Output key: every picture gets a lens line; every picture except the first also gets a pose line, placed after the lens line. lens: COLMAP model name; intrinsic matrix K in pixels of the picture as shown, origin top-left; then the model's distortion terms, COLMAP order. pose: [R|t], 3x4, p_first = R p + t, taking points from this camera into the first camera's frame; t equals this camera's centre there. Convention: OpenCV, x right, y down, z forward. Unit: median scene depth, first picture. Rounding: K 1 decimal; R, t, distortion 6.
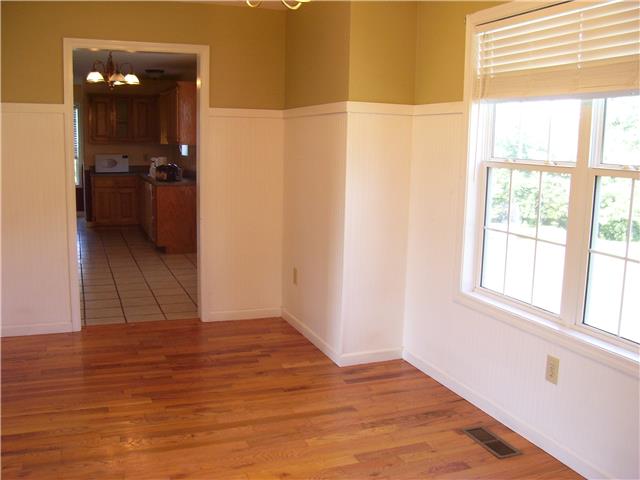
lens RADIAL K [[665.0, 0, 319.4], [0, 665.0, 237.4], [0, 0, 1]] dist [-0.072192, 0.000000]
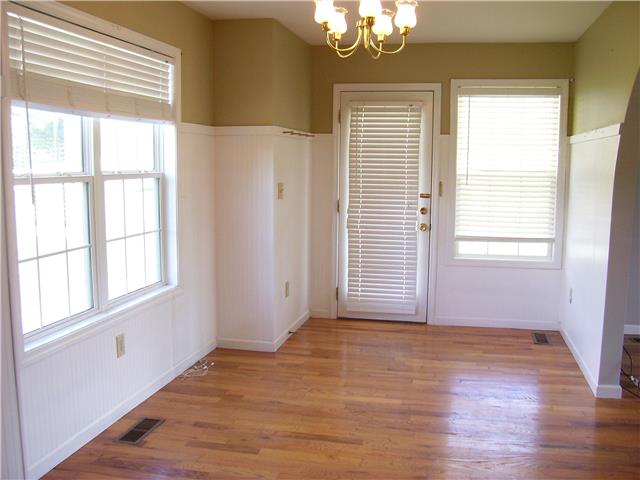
lens RADIAL K [[665.0, 0, 320.3], [0, 665.0, 242.6], [0, 0, 1]] dist [-0.072192, 0.000000]
pose [[-0.840984, -0.095283, 0.532604, -0.548571], [0.050146, 0.966408, 0.252071, -0.252732], [-0.538732, 0.238696, -0.807956, 1.666482]]
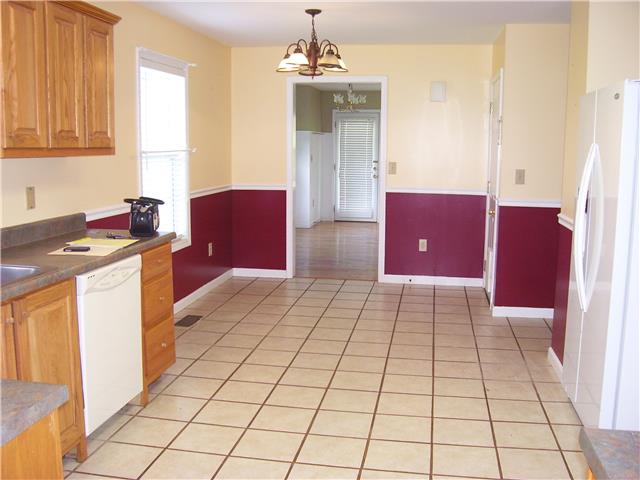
lens RADIAL K [[665.0, 0, 319.9], [0, 665.0, 239.0], [0, 0, 1]] dist [-0.072192, 0.000000]
pose [[-0.864559, -0.094006, 0.493661, -1.025981], [0.045782, 0.963529, 0.263660, -0.382088], [-0.500442, 0.250551, -0.828723, 2.601816]]
